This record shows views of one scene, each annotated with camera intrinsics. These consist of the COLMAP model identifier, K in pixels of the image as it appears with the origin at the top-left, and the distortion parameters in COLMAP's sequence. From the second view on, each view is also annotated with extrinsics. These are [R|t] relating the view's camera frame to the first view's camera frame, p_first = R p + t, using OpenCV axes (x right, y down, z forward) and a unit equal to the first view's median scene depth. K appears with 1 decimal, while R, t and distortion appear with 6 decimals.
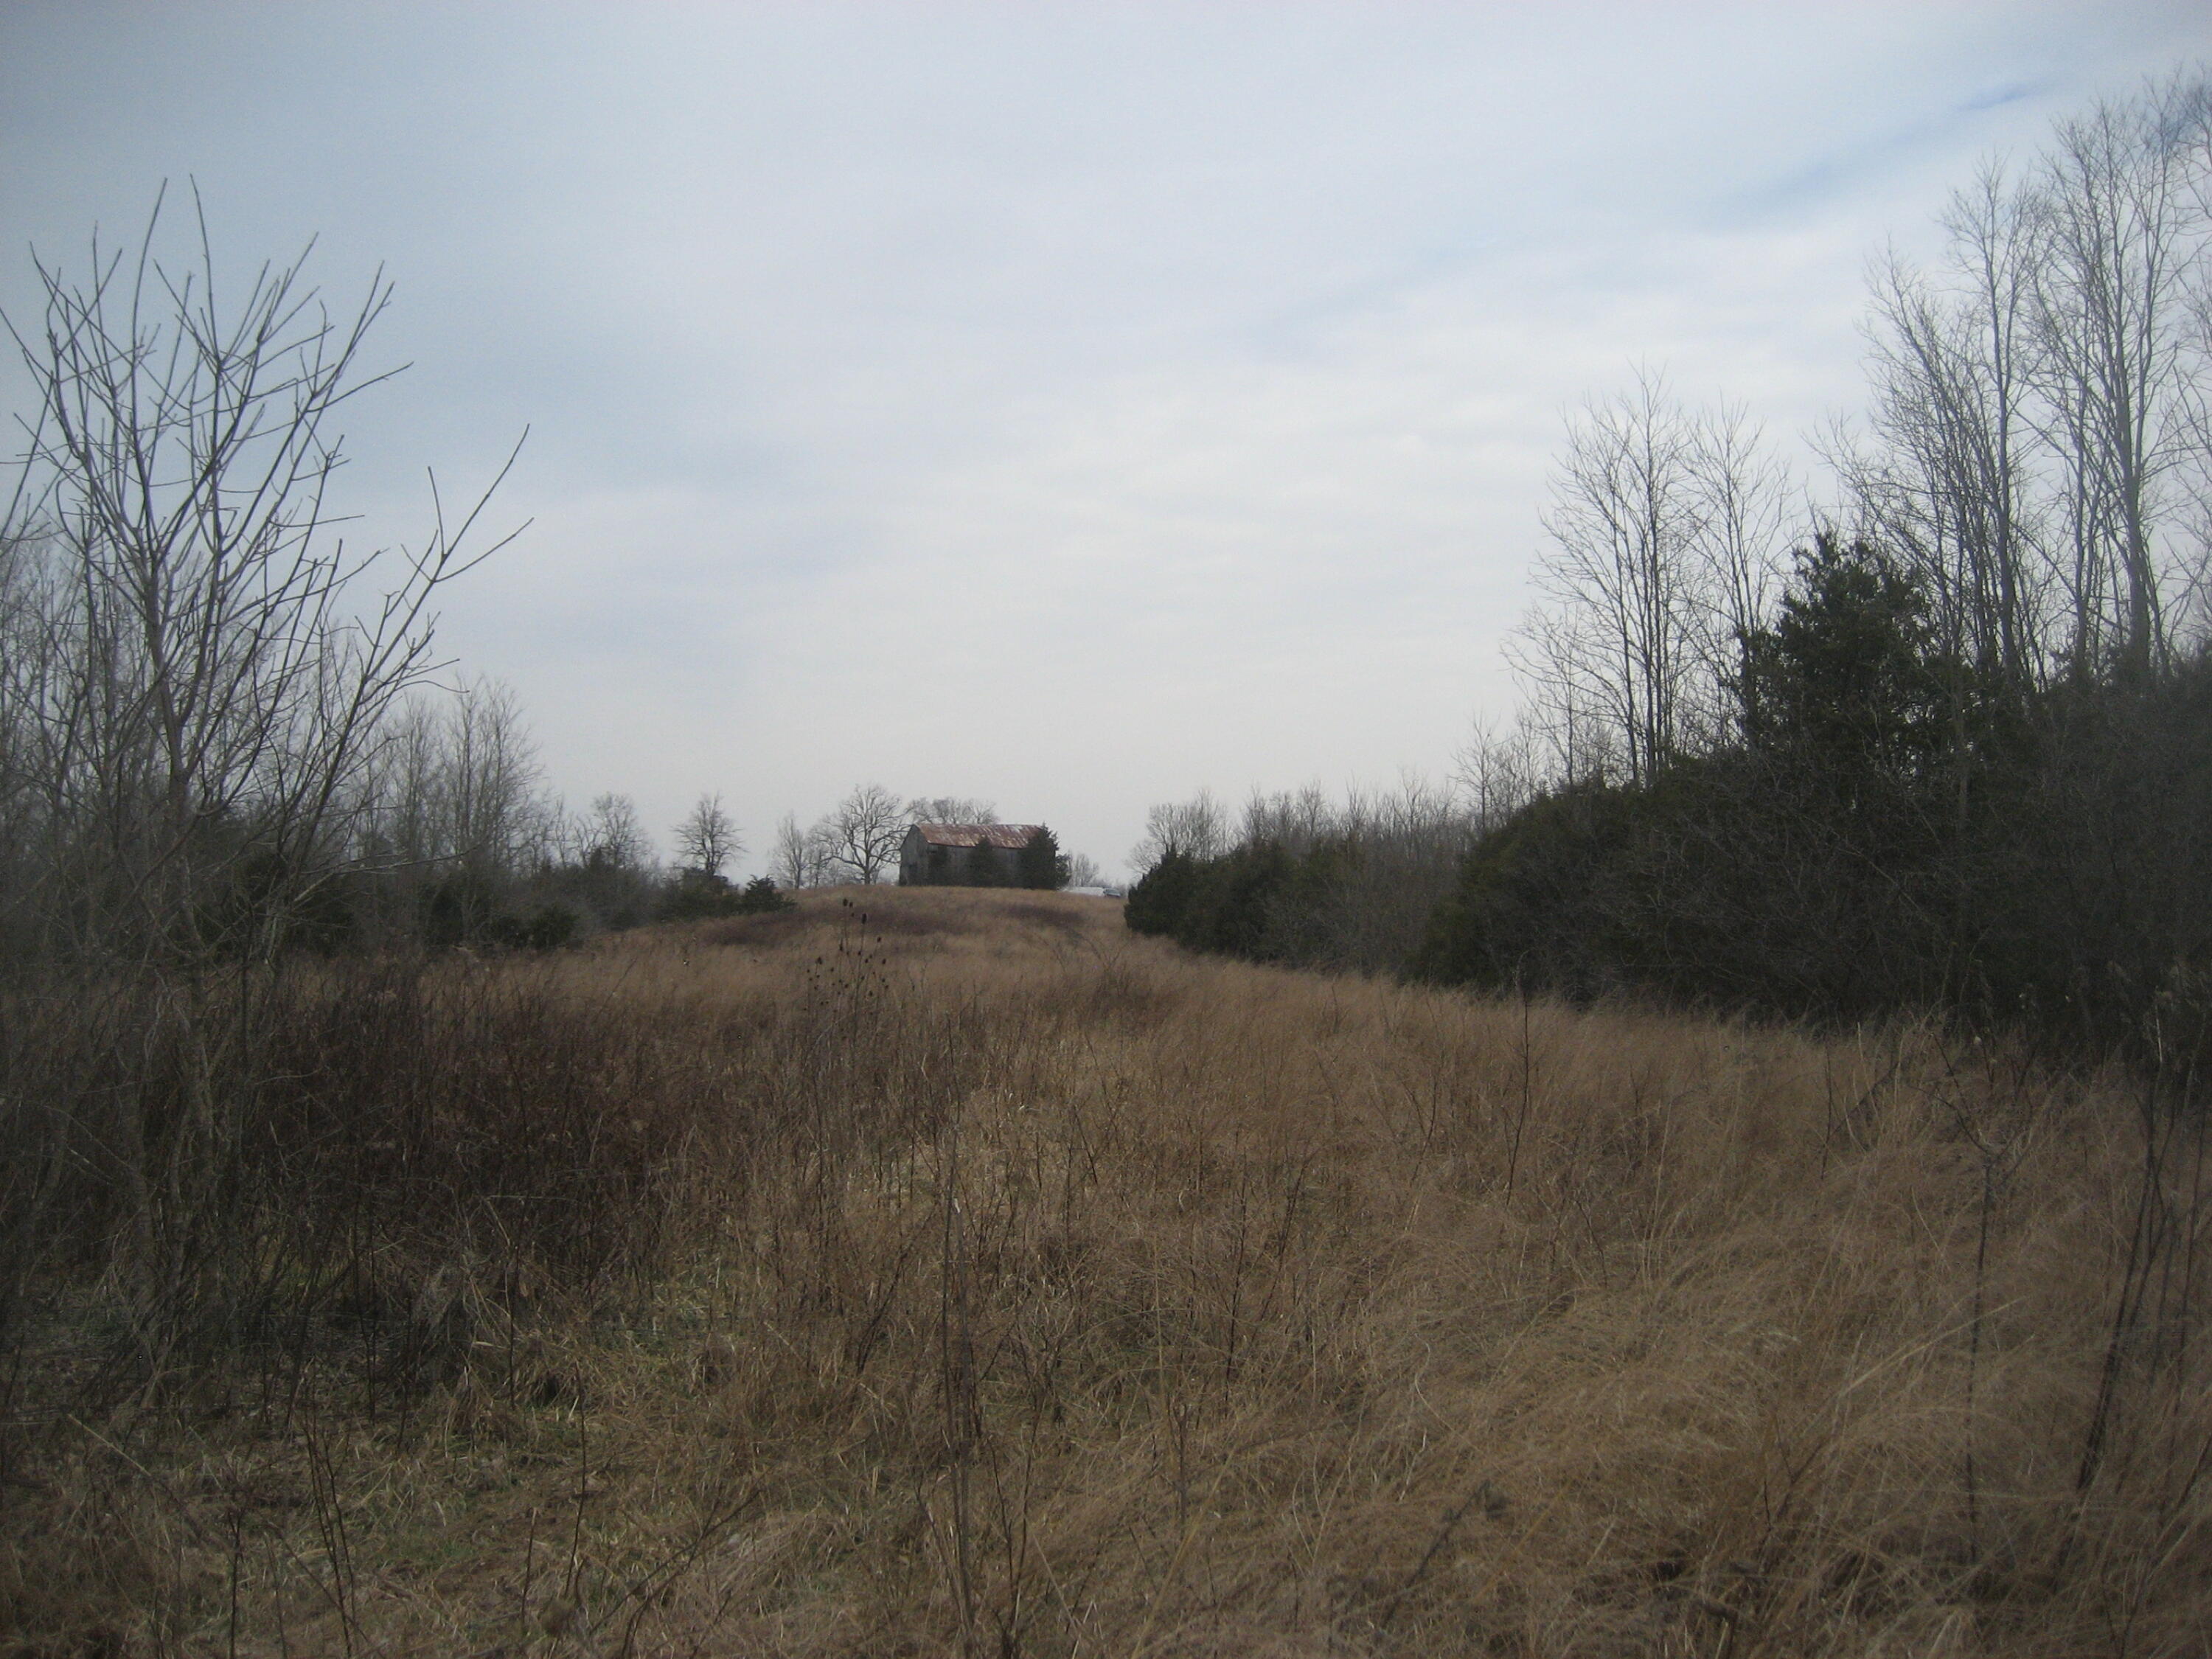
lens RADIAL K [[2344.0, 0, 1109.2], [0, 2344.0, 838.5], [0, 0, 1]] dist [-0.141815, 0.225437]
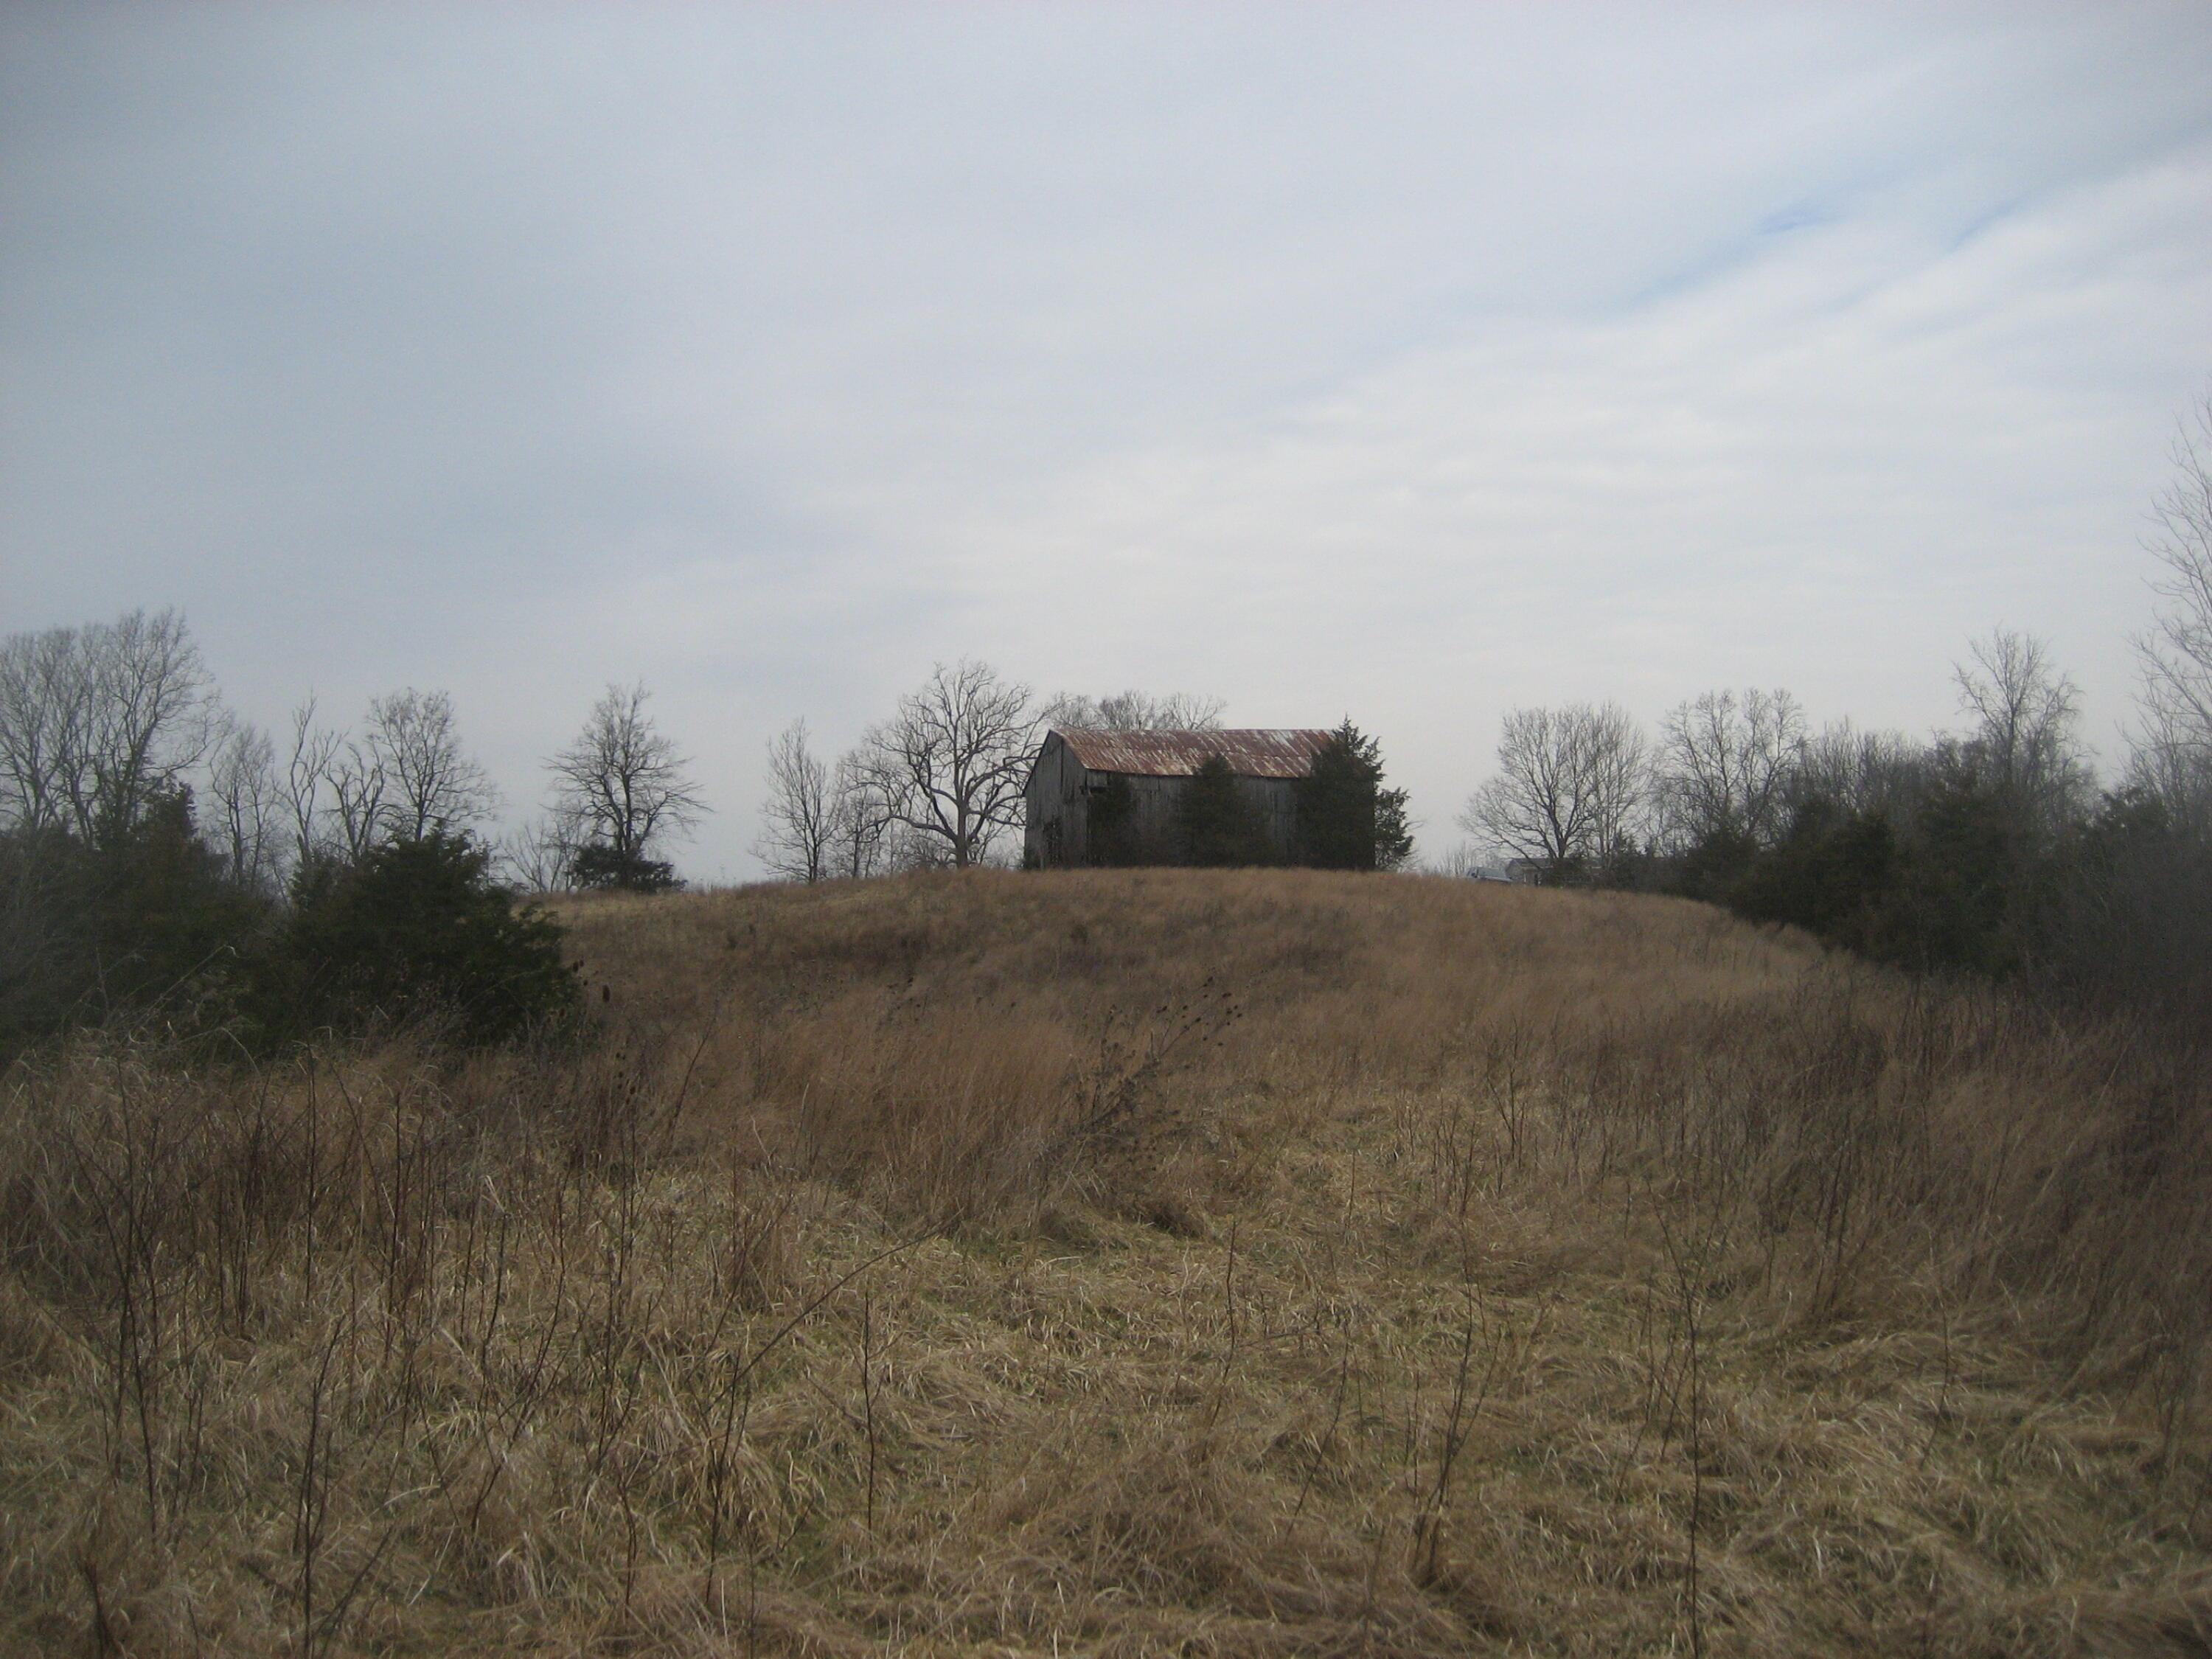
lens RADIAL K [[2344.0, 0, 1109.2], [0, 2344.0, 838.5], [0, 0, 1]] dist [-0.141815, 0.225437]
pose [[0.996937, -0.025538, -0.073918, -0.039099], [0.025690, 0.999669, 0.001112, 0.013509], [0.073865, -0.003008, 0.997264, 0.540563]]
